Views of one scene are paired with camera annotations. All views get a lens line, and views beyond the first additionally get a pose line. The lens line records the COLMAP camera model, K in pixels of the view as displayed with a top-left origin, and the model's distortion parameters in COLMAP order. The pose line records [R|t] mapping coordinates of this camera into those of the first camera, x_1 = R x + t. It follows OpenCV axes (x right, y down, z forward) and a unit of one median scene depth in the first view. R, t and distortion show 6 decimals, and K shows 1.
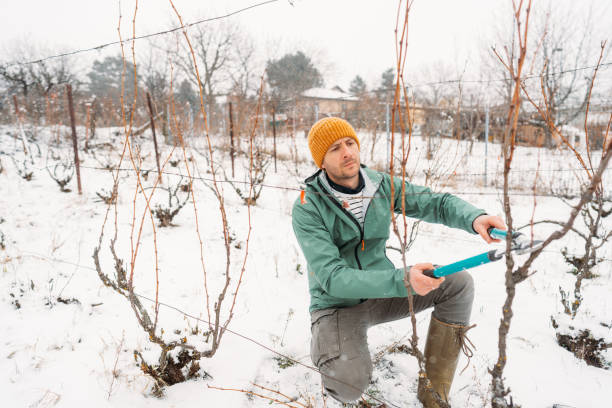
lens RADIAL K [[403.8, 0, 306.0], [0, 403.8, 204.0], [0, 0, 1]] dist [-0.003789, 0.000979]
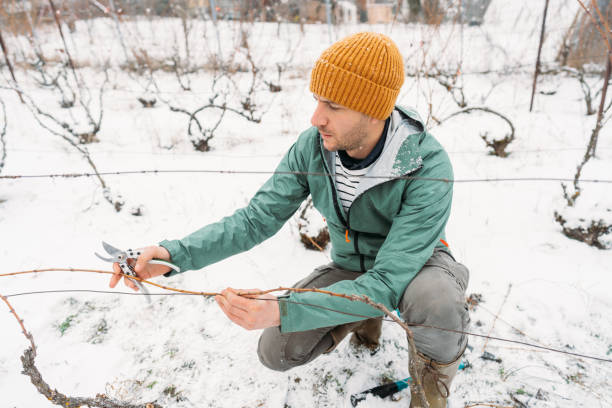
lens RADIAL K [[408.4, 0, 306.0], [0, 408.4, 204.0], [0, 0, 1]] dist [0.020255, 0.004764]
pose [[0.873348, -0.257015, 0.413771, -0.301237], [0.145515, 0.948338, 0.281924, -0.102567], [-0.464853, -0.186008, 0.865629, 0.369053]]
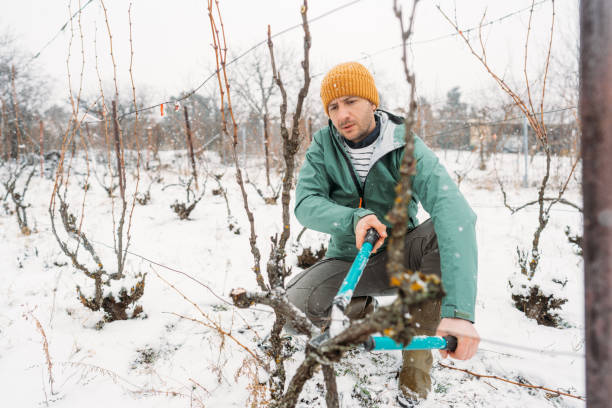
lens RADIAL K [[403.8, 0, 306.0], [0, 403.8, 204.0], [0, 0, 1]] dist [-0.003789, 0.000979]
pose [[0.986842, -0.016263, -0.160866, 0.265751], [0.006504, 0.998116, -0.061007, 0.143874], [0.161556, 0.059158, 0.985089, -0.009496]]
